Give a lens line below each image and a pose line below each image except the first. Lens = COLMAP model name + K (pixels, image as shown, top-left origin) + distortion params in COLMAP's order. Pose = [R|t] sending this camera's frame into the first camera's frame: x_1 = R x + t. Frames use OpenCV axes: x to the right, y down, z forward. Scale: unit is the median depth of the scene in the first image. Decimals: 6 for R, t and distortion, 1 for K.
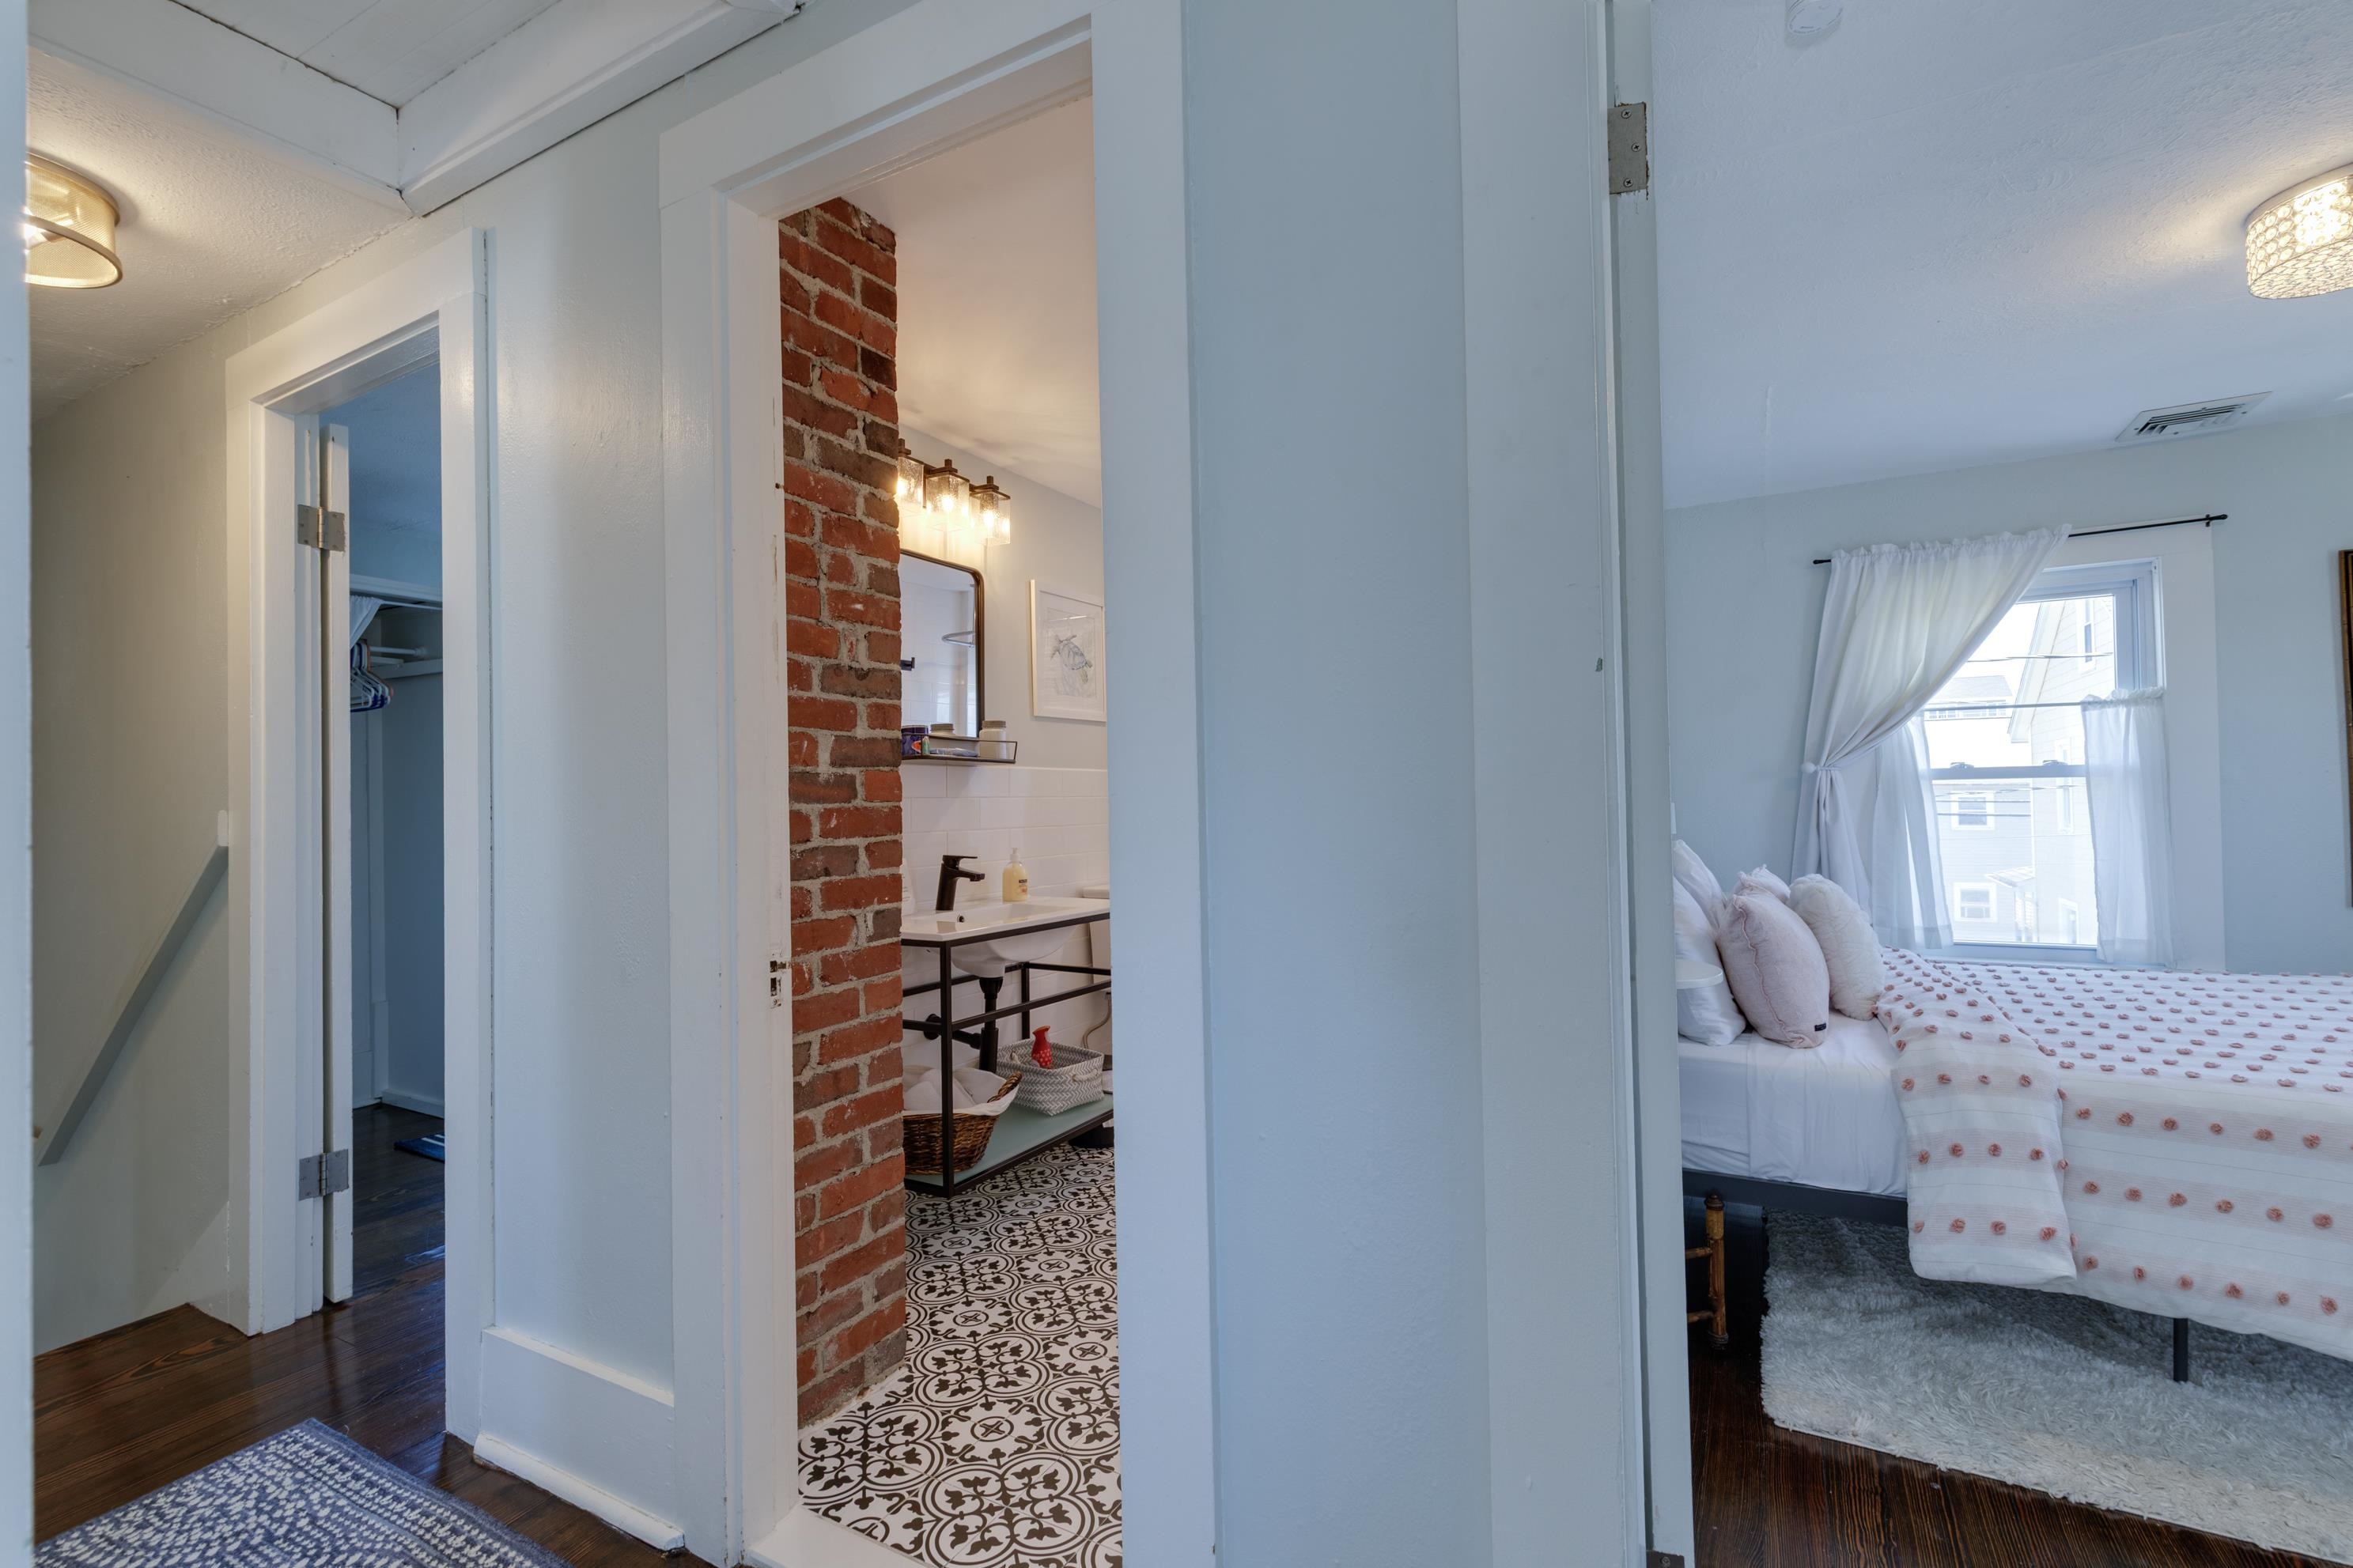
lens RADIAL K [[1064.9, 0, 1168.1], [0, 1064.9, 788.7], [0, 0, 1]] dist [0.006332, -0.000074]
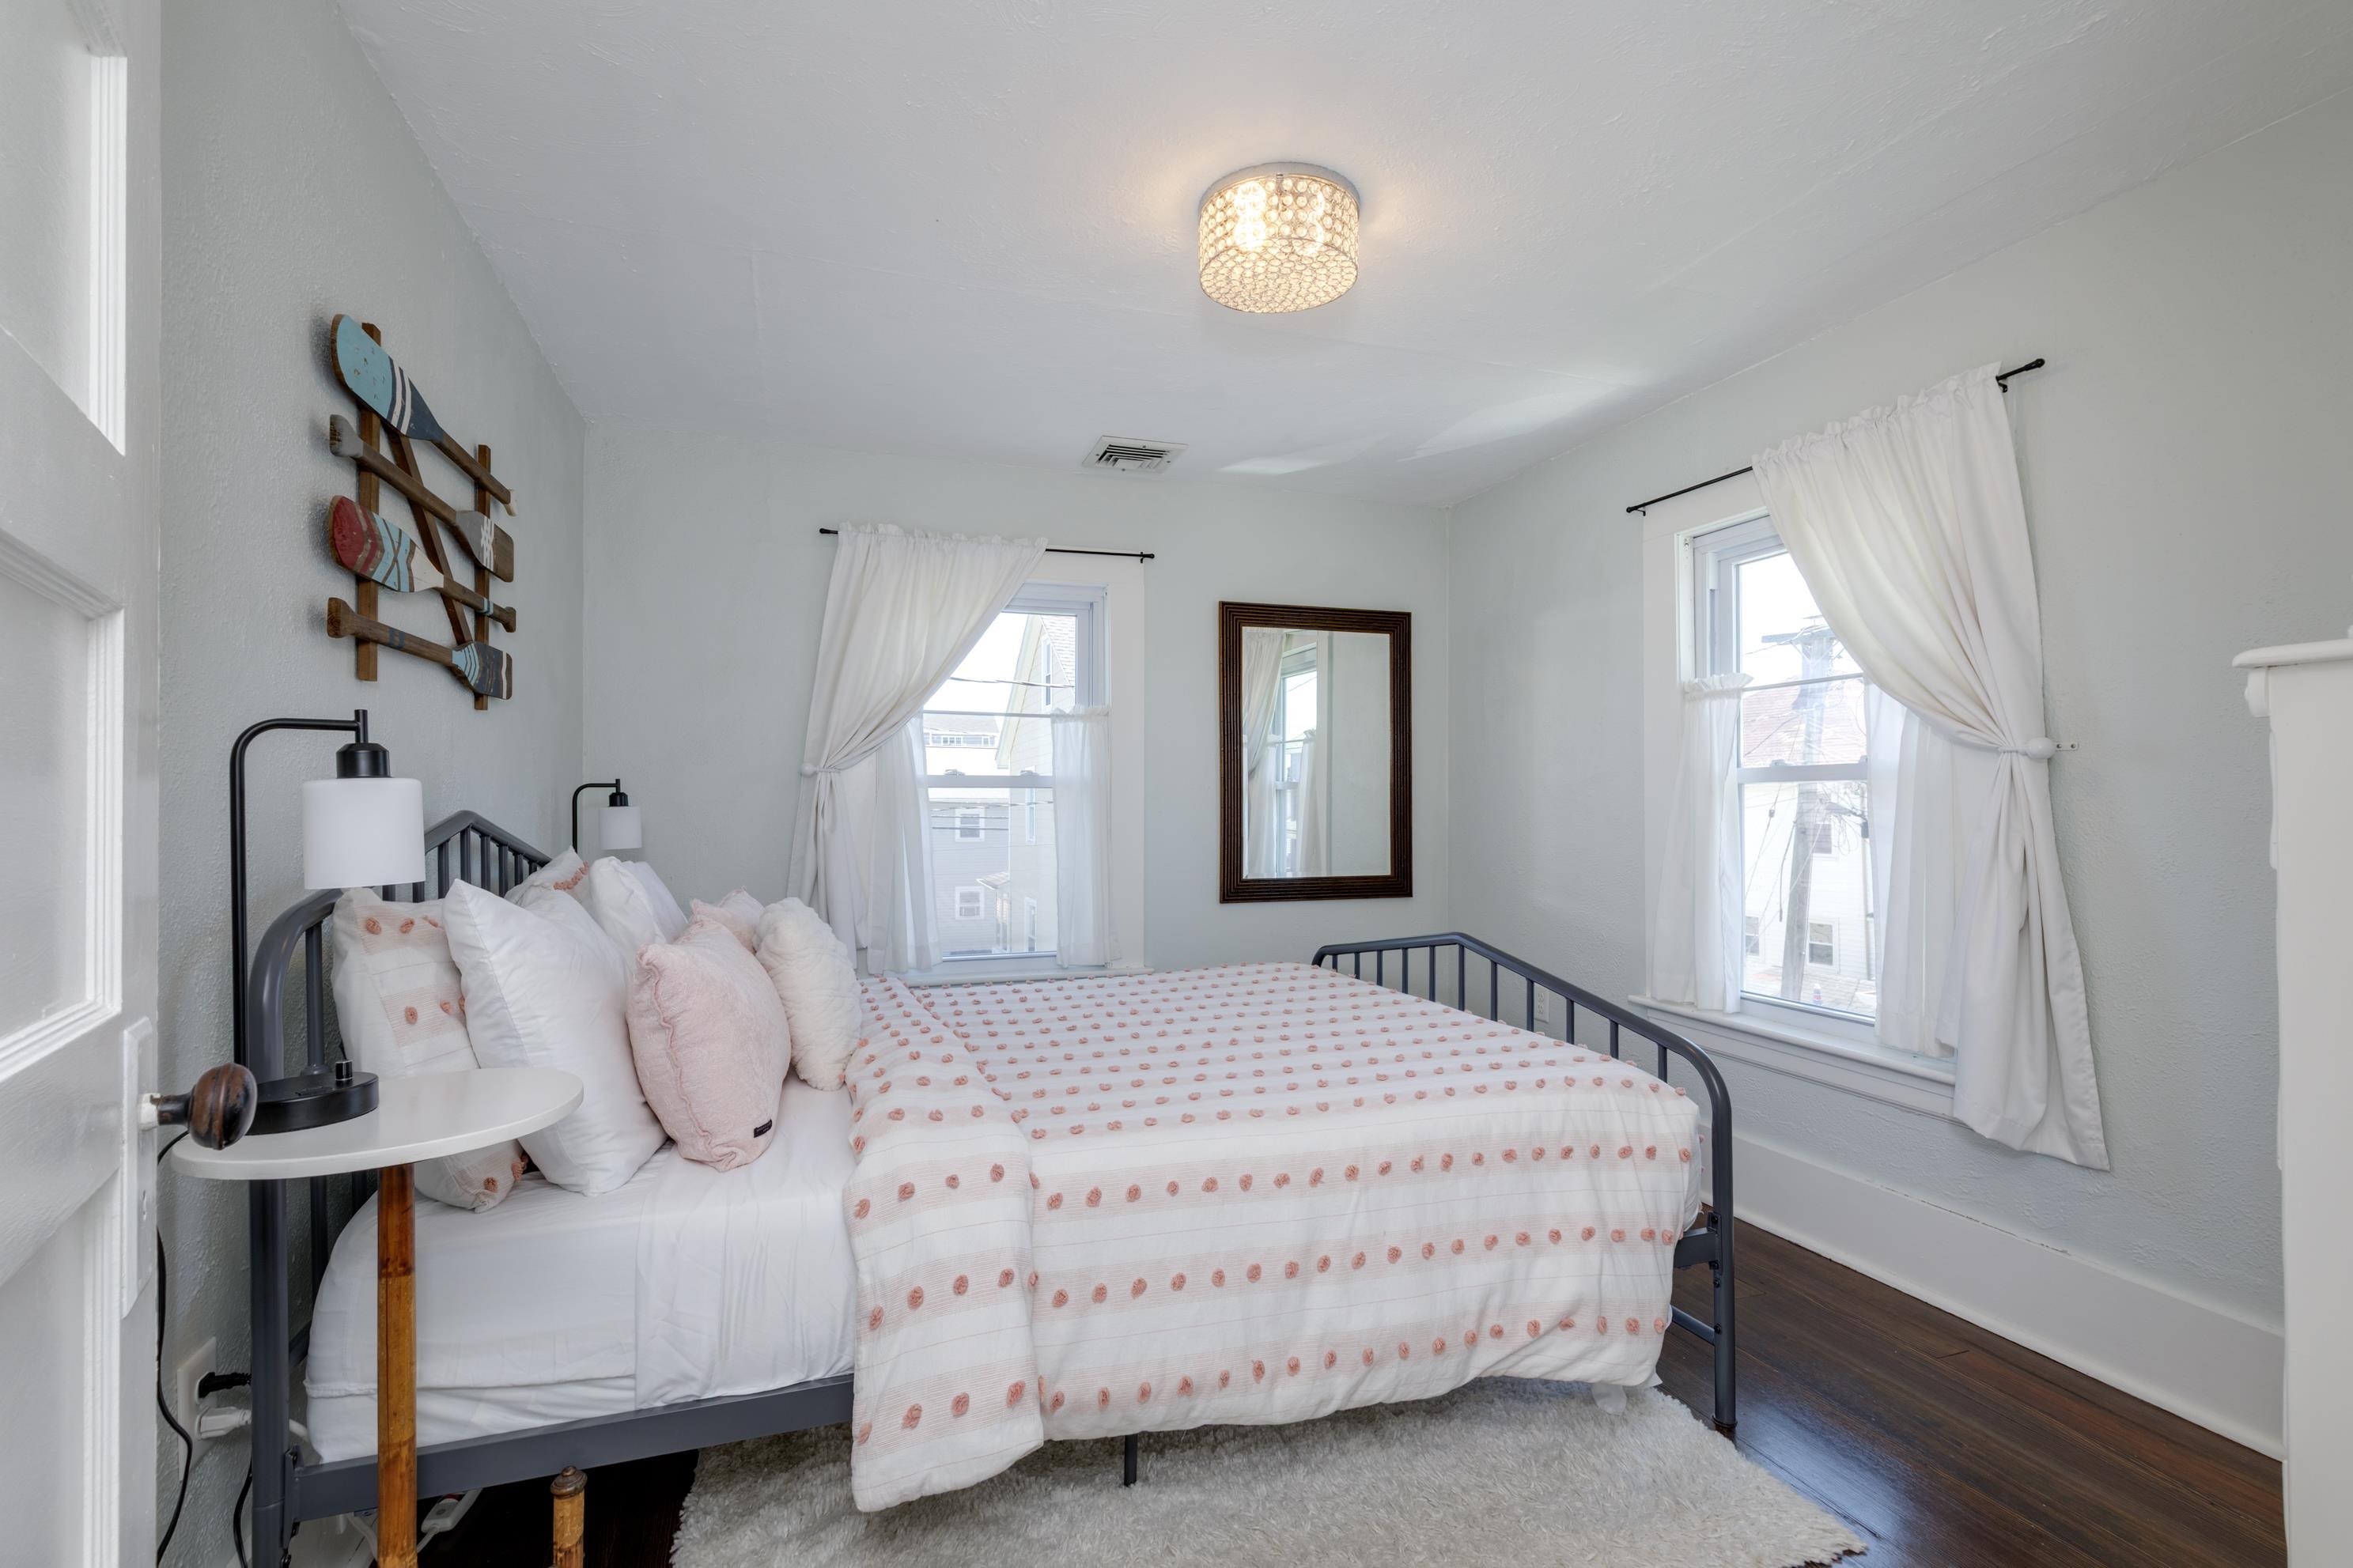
lens RADIAL K [[1064.9, 0, 1162.9], [0, 1064.9, 807.3], [0, 0, 1]] dist [0.006332, -0.000074]
pose [[0.679860, 0.020322, 0.733060, 0.260166], [-0.024042, 0.999696, -0.005417, 0.014728], [-0.732947, -0.013942, 0.680143, 0.326182]]
